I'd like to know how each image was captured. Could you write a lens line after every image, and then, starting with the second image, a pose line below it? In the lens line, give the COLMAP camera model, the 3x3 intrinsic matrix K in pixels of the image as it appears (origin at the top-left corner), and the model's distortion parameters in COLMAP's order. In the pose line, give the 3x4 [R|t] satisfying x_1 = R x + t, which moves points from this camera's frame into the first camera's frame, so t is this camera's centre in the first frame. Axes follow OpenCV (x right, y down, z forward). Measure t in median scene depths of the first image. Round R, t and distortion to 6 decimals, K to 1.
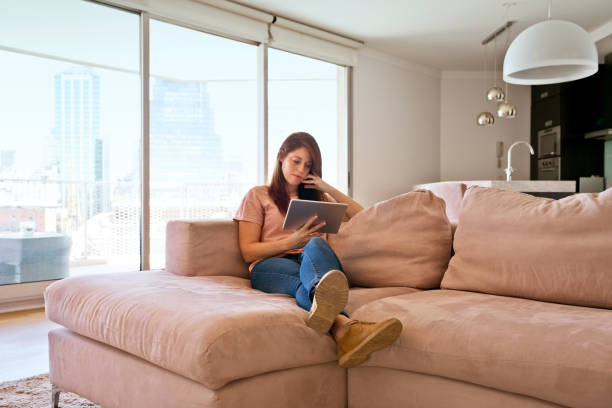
lens RADIAL K [[614.3, 0, 306.0], [0, 614.3, 204.0], [0, 0, 1]] dist [-0.005168, 0.028517]
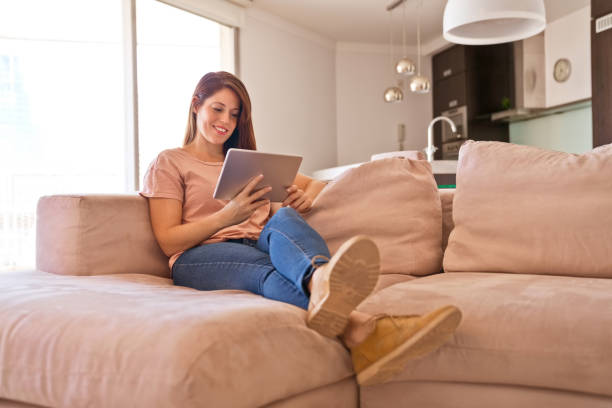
lens RADIAL K [[645.7, 0, 306.0], [0, 645.7, 204.0], [0, 0, 1]] dist [0.070719, -0.001721]
pose [[0.957800, -0.015223, 0.287031, -0.167156], [0.023651, 0.999384, -0.025916, 0.067179], [-0.286459, 0.031611, 0.957571, 0.265882]]
